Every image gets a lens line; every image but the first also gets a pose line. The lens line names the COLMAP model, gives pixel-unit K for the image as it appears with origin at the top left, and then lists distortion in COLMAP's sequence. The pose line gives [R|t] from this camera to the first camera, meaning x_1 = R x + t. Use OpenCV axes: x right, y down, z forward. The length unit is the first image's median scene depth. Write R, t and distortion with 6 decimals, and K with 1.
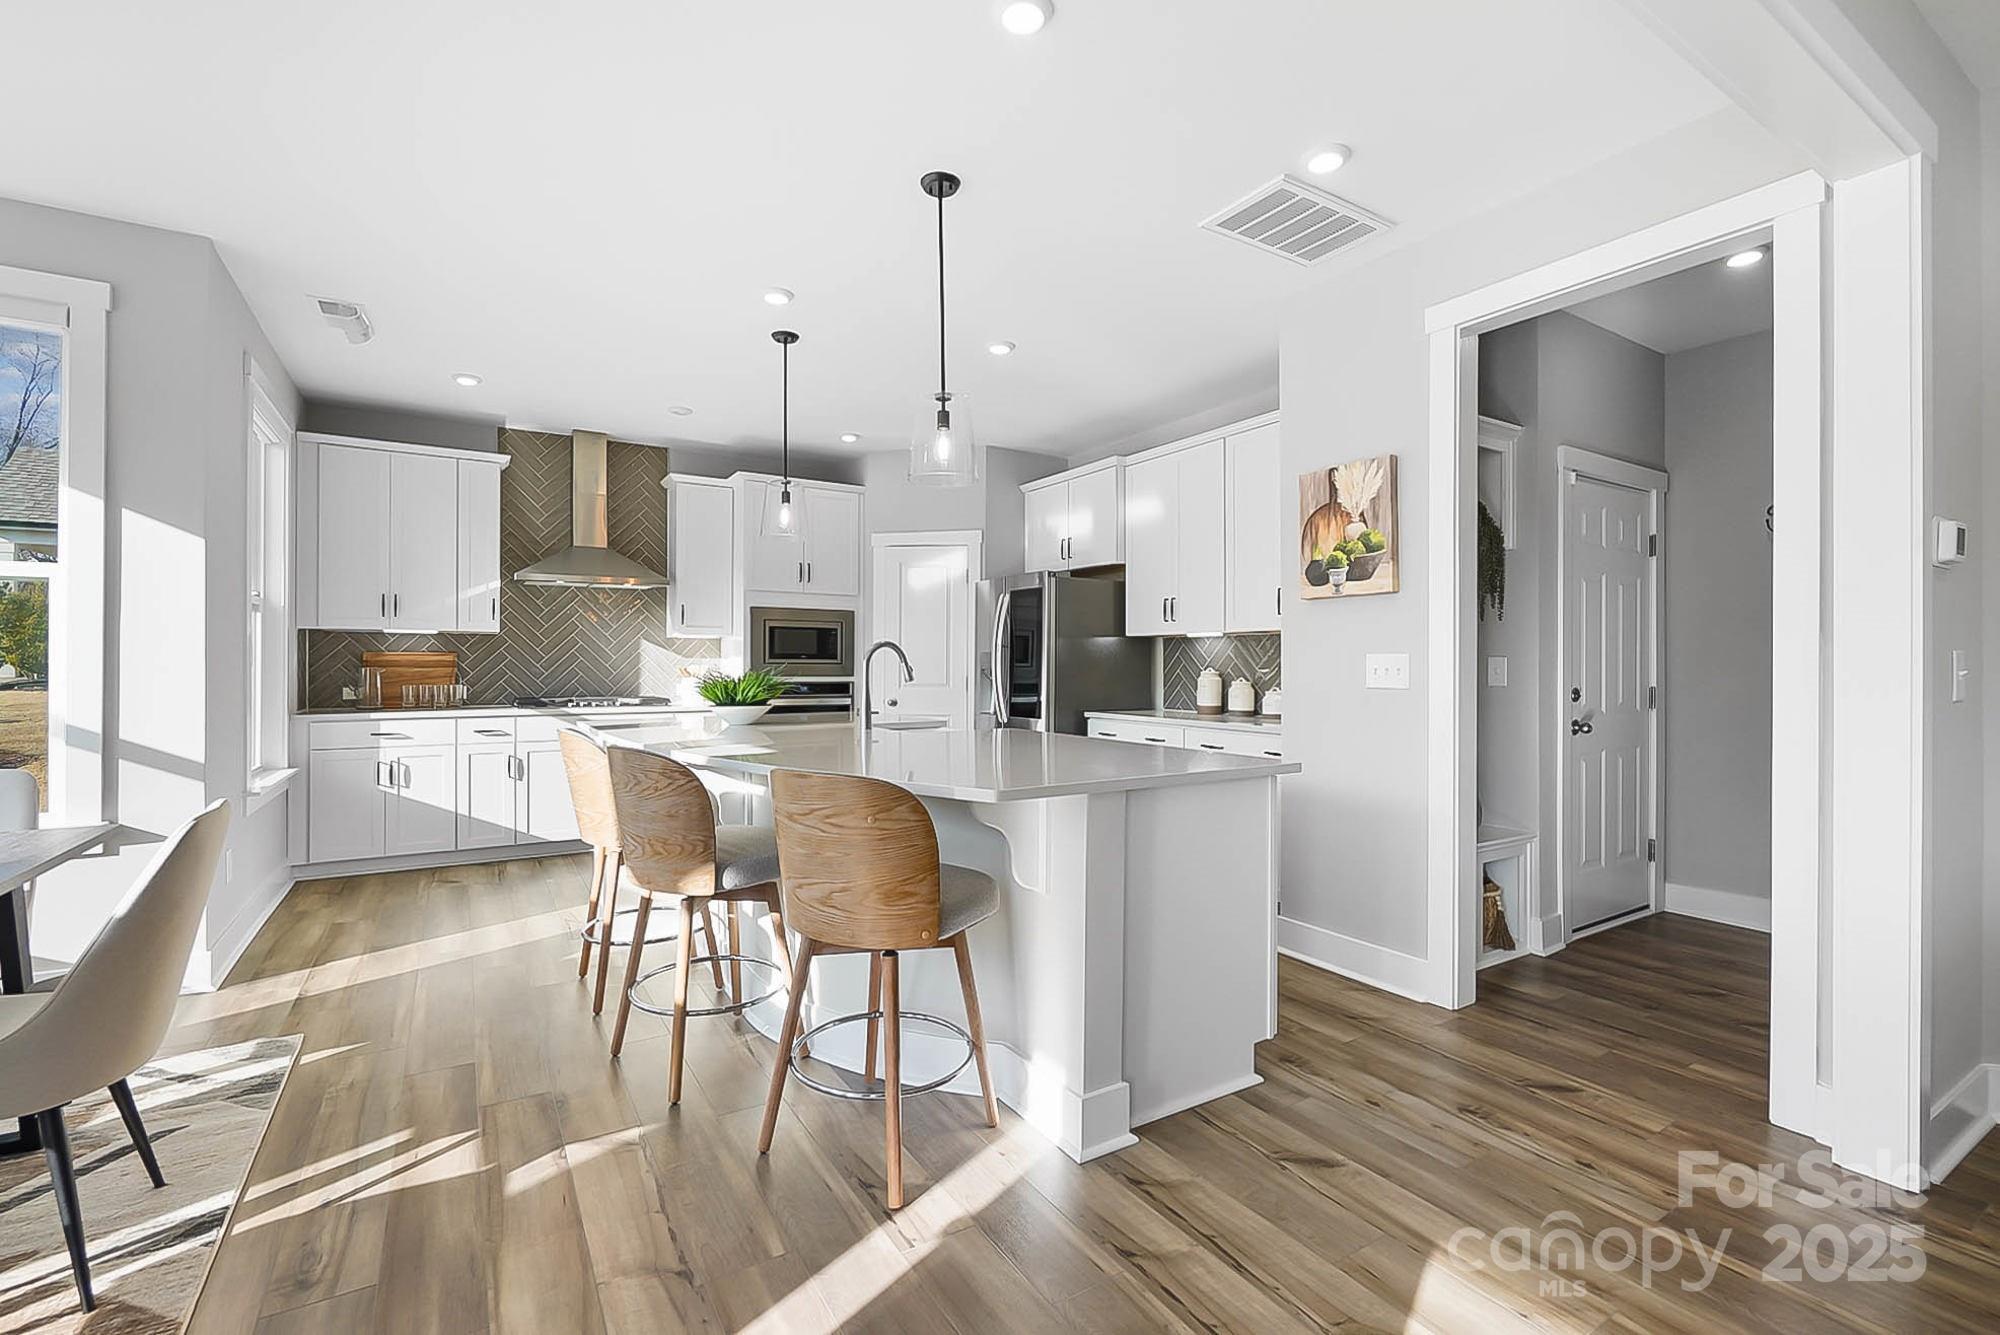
lens RADIAL K [[882.7, 0, 1003.7], [0, 882.7, 667.1], [0, 0, 1]] dist [-0.005675, -0.000259]
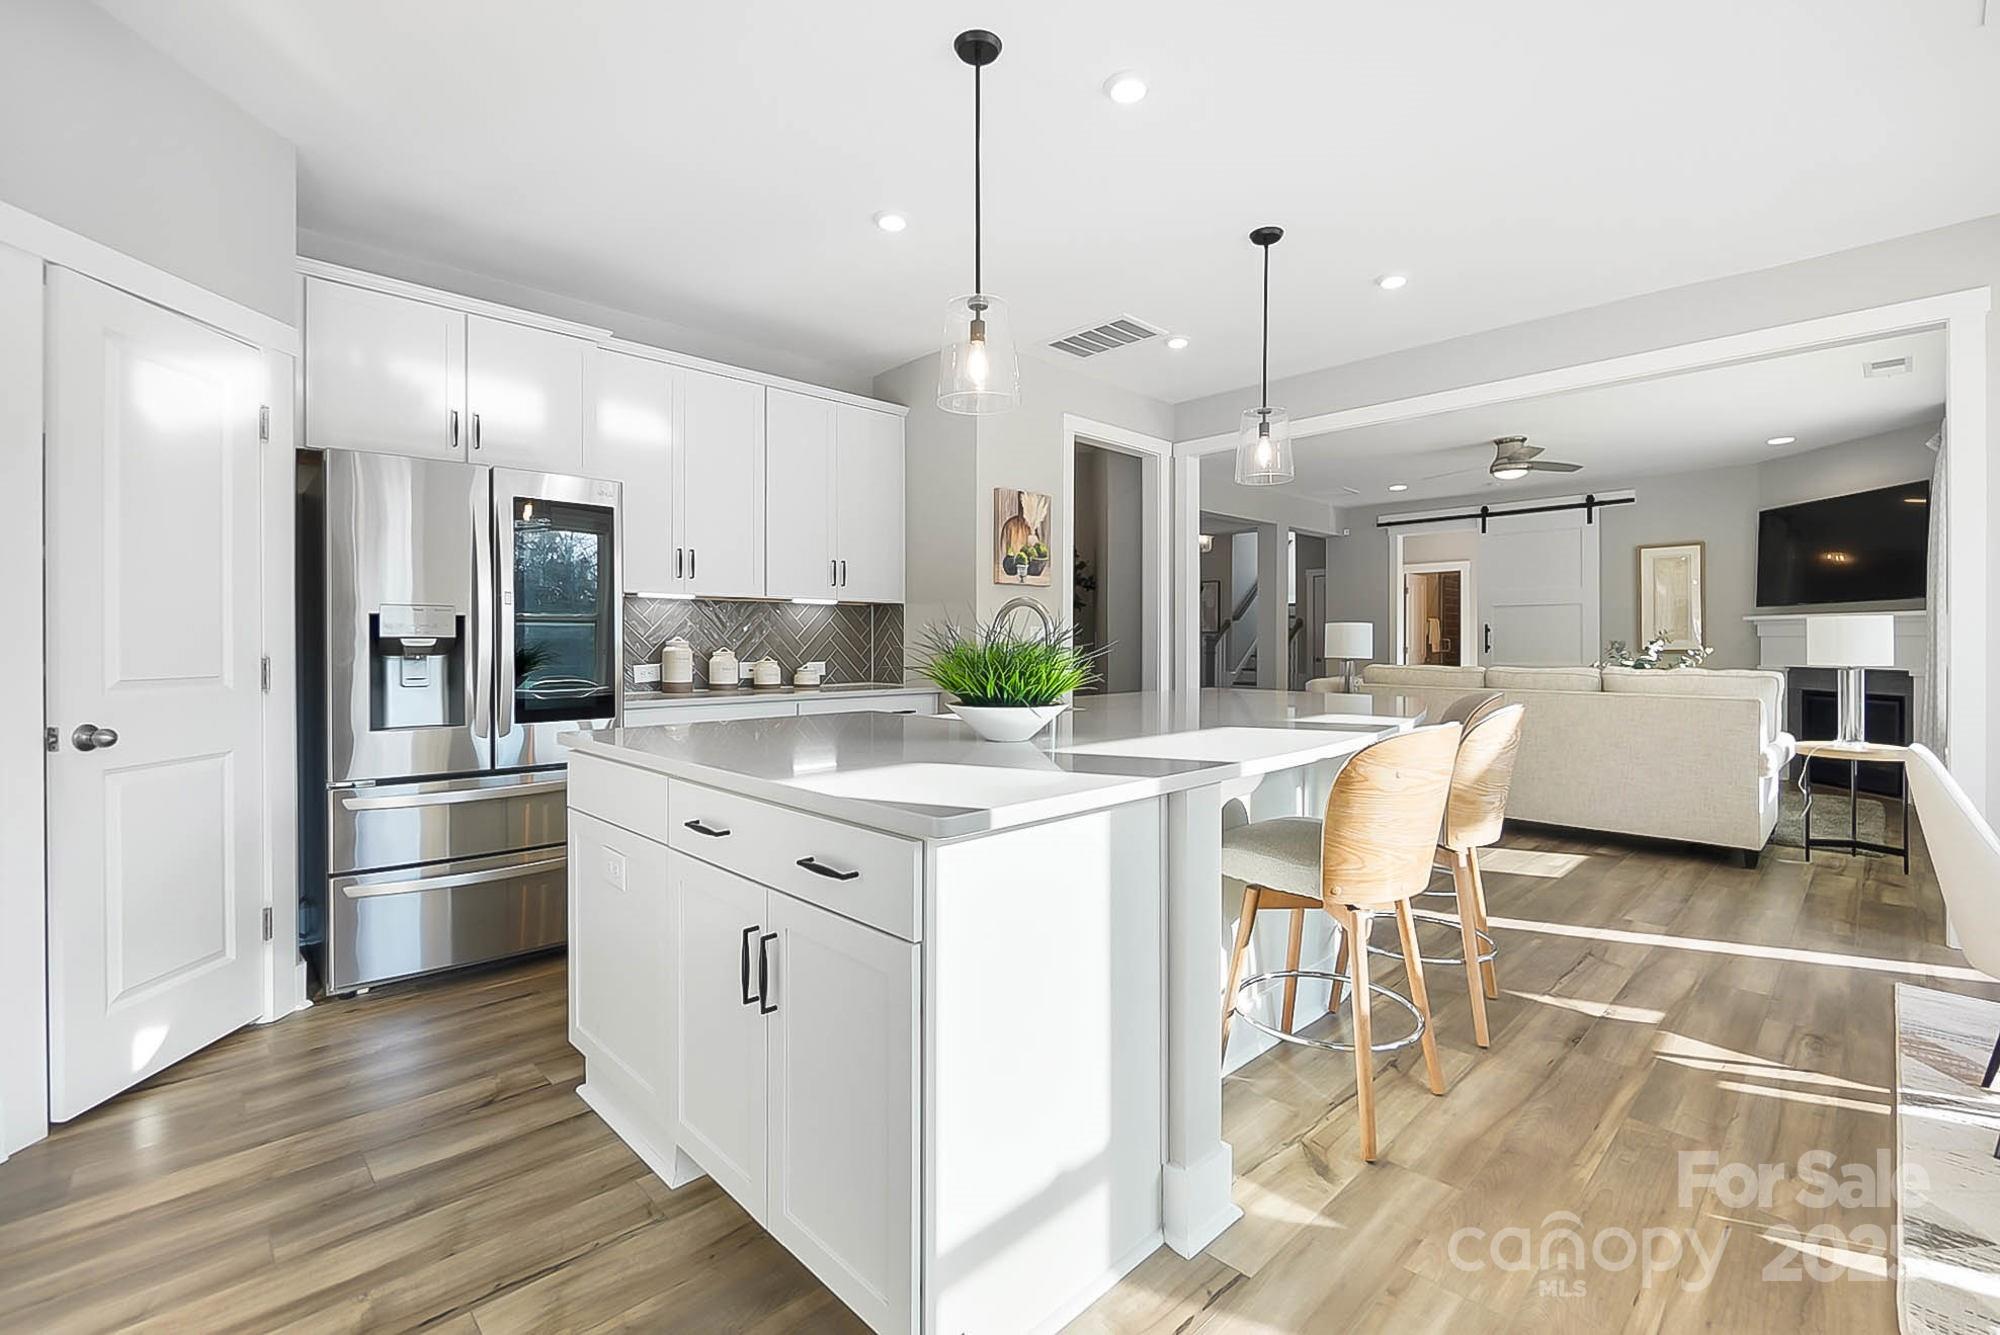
lens RADIAL K [[882.7, 0, 993.1], [0, 882.7, 649.5], [0, 0, 1]] dist [-0.005675, -0.000259]
pose [[-0.219902, -0.012117, 0.975447, -0.967878], [0.001578, 0.999917, 0.012777, 0.004335], [-0.975521, 0.004349, -0.219865, 1.344398]]
